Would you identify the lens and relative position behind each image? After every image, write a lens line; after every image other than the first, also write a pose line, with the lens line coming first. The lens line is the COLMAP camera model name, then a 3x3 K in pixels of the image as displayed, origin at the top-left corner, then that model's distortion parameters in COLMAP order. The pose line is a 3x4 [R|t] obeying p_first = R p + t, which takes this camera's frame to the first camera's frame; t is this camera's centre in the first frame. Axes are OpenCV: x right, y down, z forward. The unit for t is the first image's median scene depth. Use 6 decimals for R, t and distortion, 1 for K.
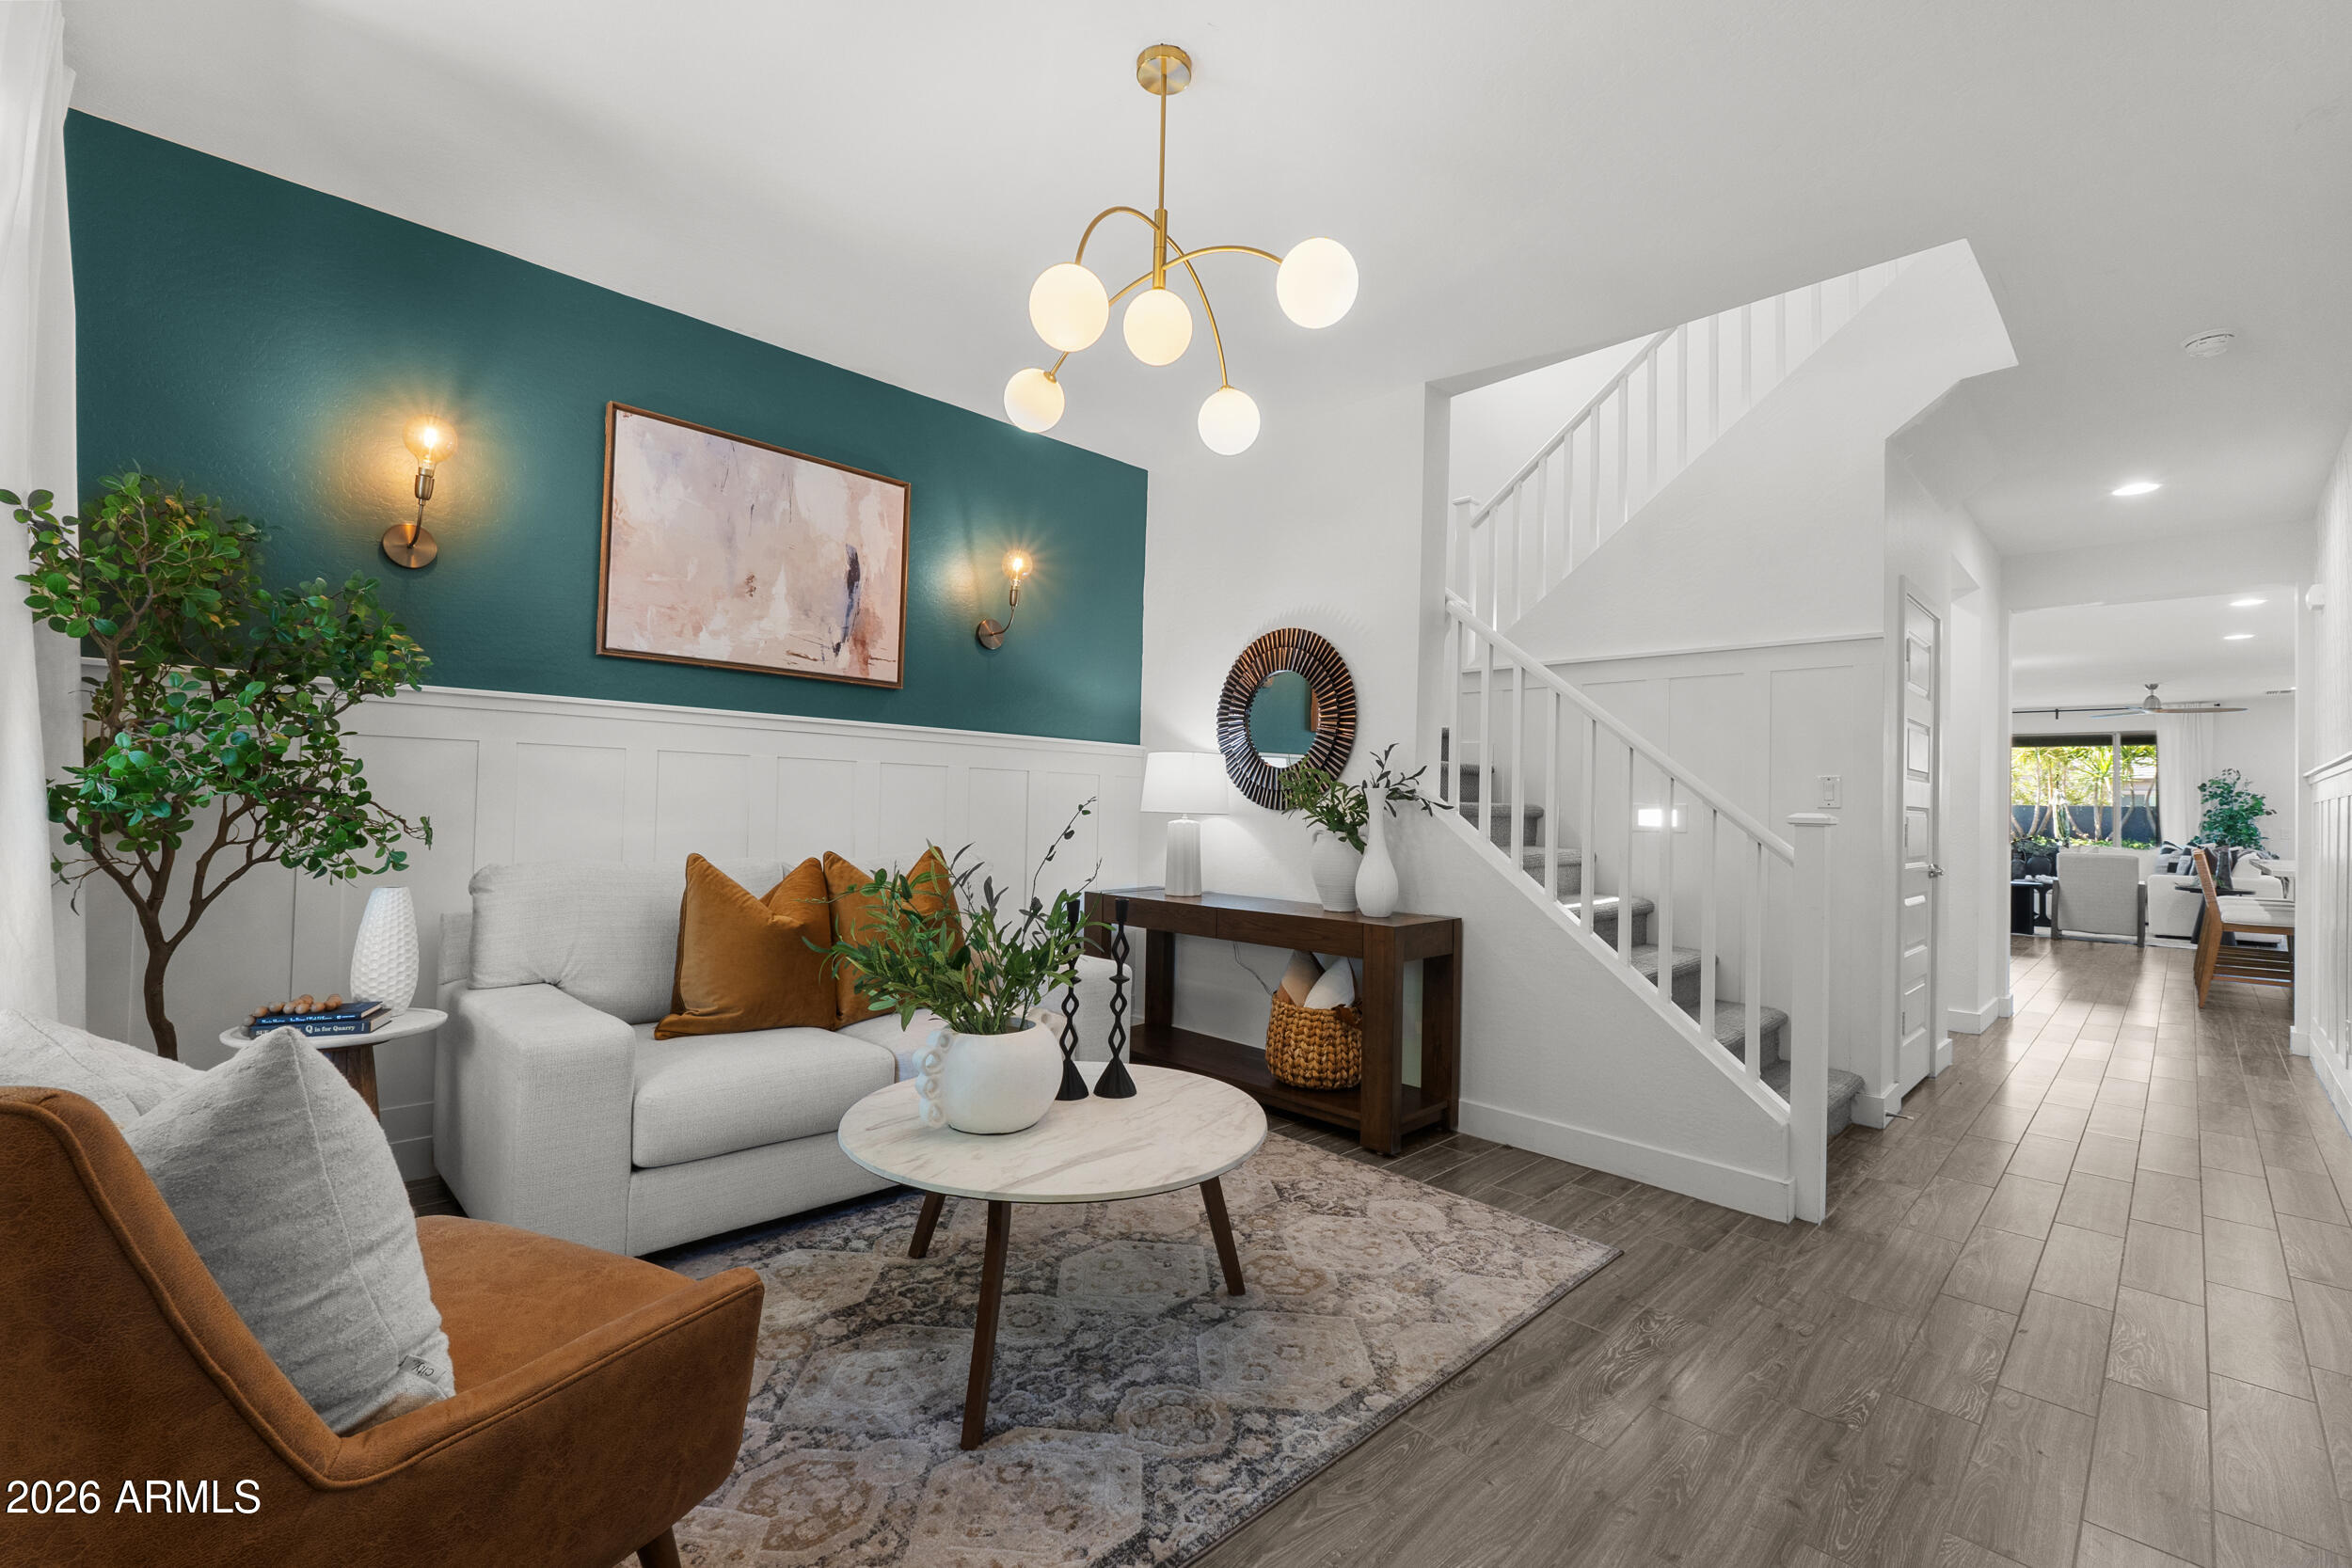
lens RADIAL K [[999.3, 0, 1166.7], [0, 999.3, 787.1], [0, 0, 1]] dist [-0.008281, -0.000142]
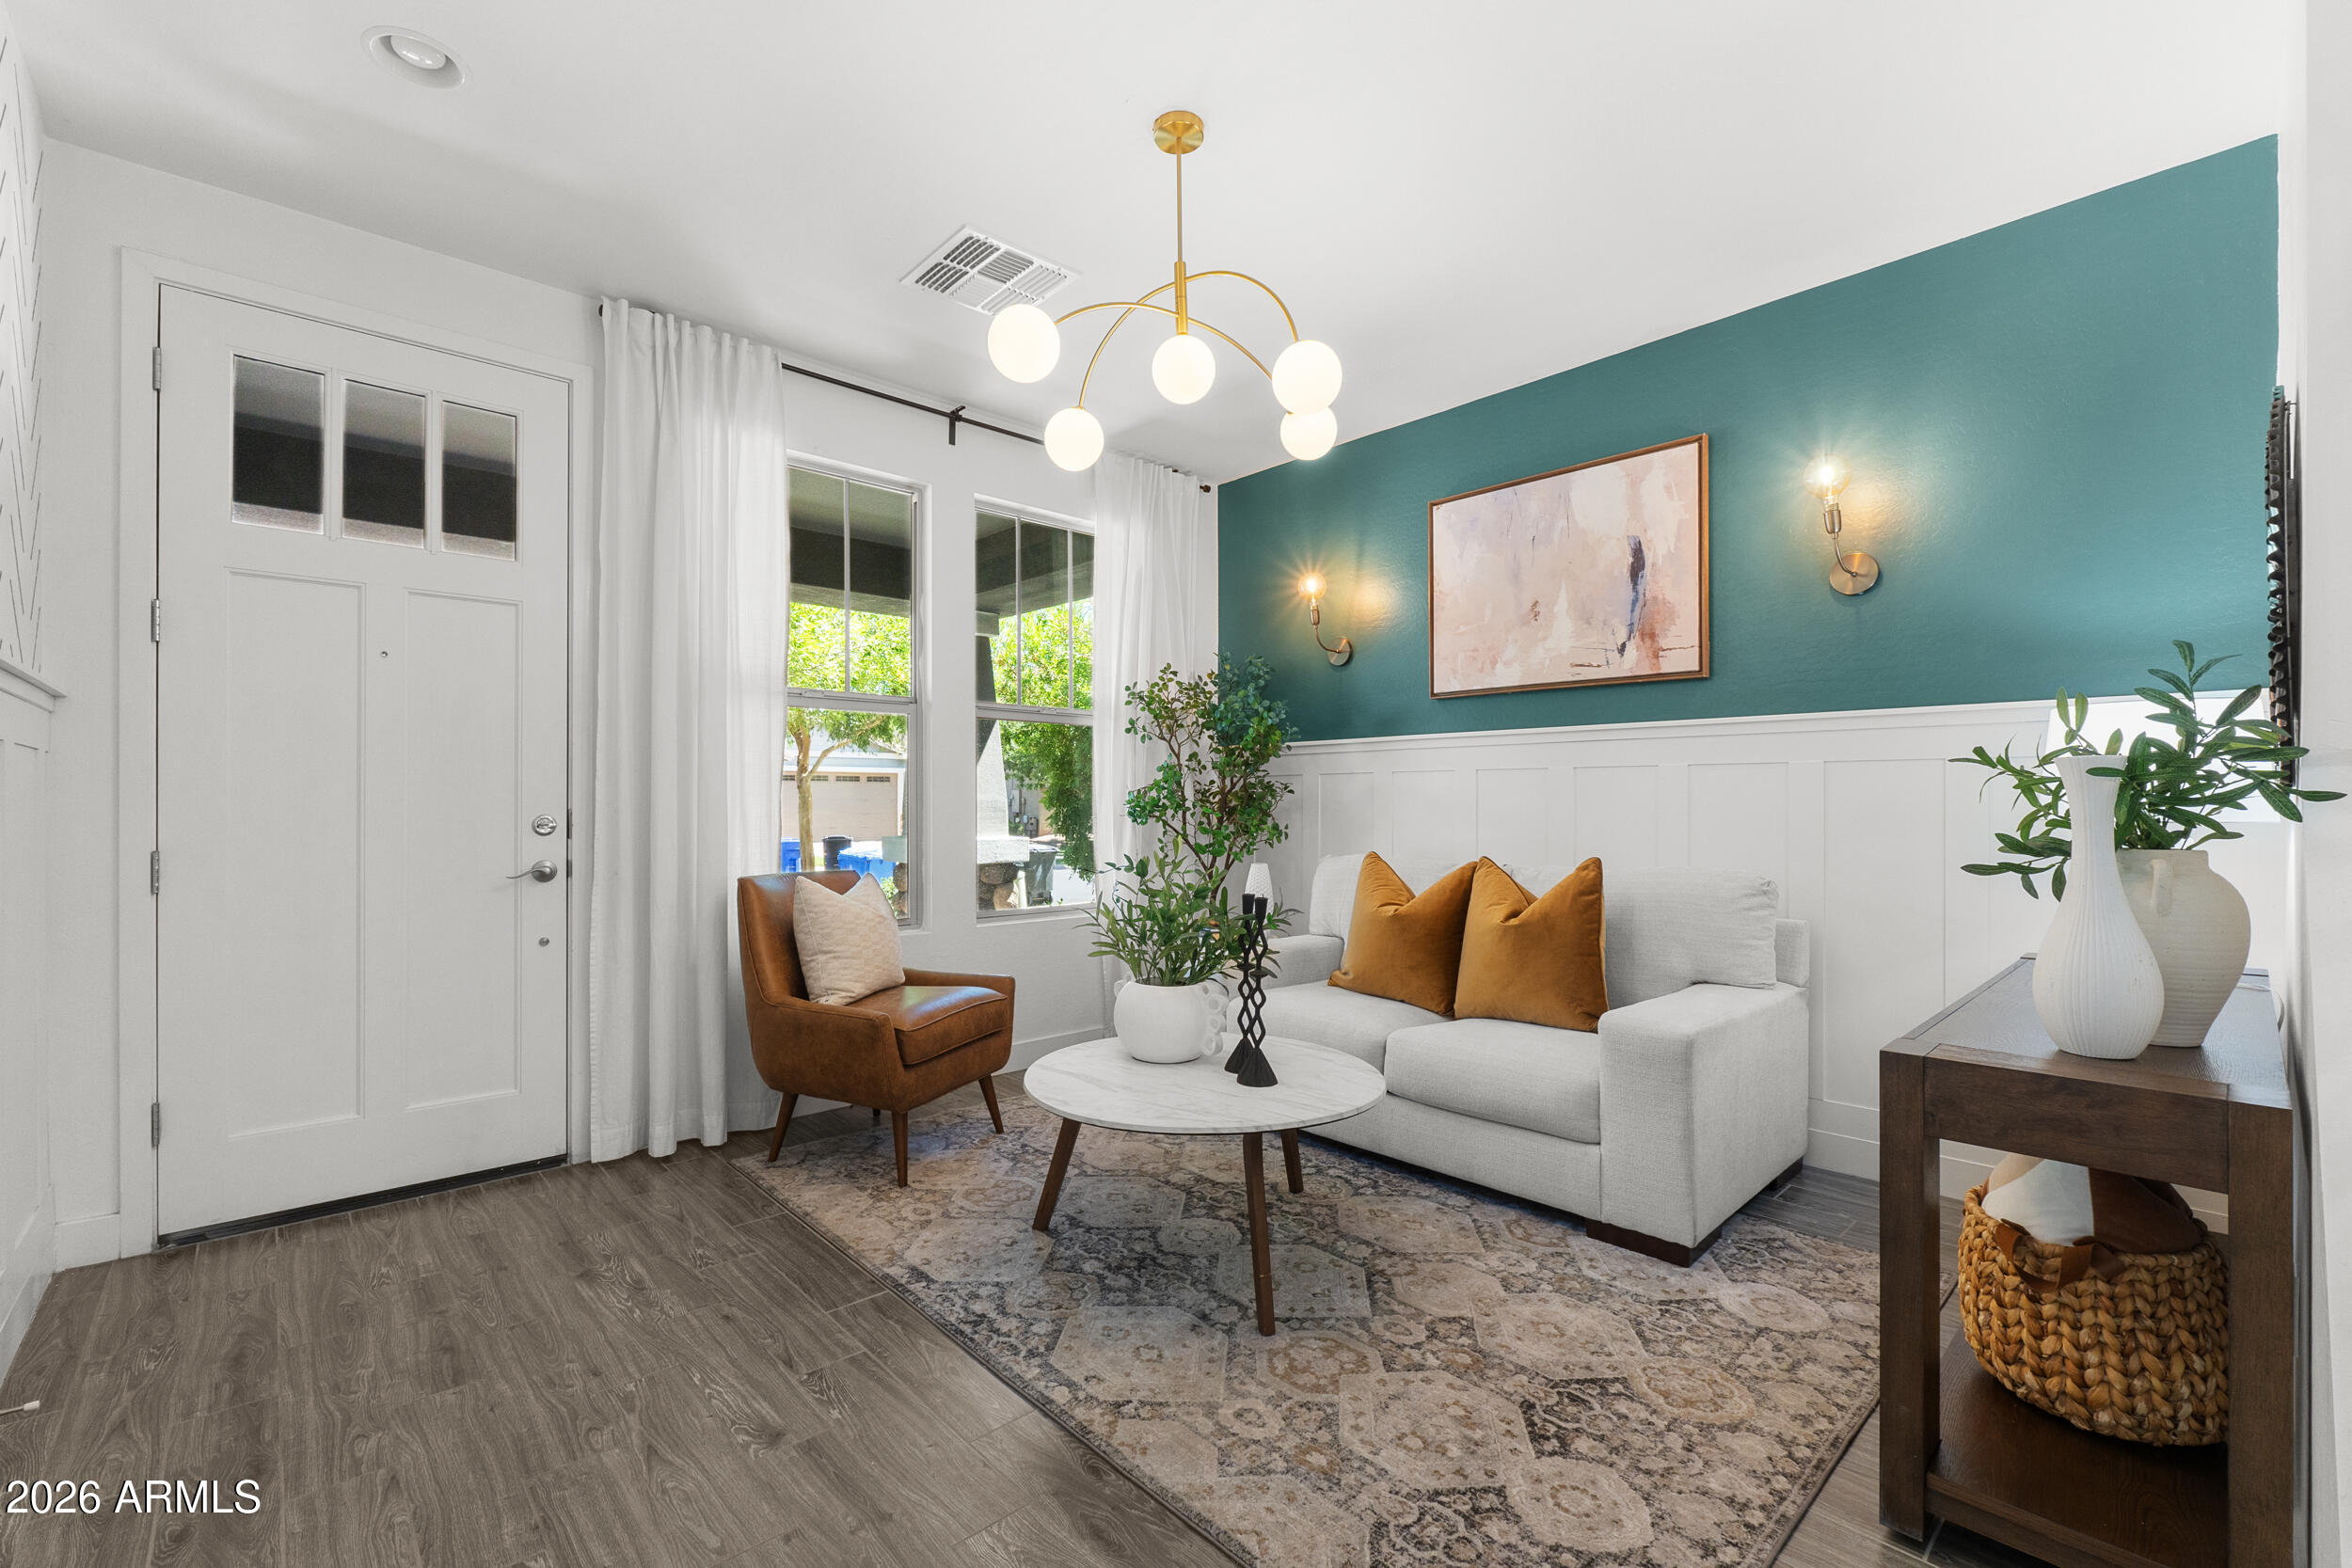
lens RADIAL K [[1007.4, 0, 1166.0], [0, 1007.4, 805.0], [0, 0, 1]] dist [-0.001398, -0.000090]
pose [[-0.040294, -0.022866, -0.998926, 0.727111], [0.017580, 0.999567, -0.023590, 0.028134], [0.999033, -0.018512, -0.039874, 0.681441]]
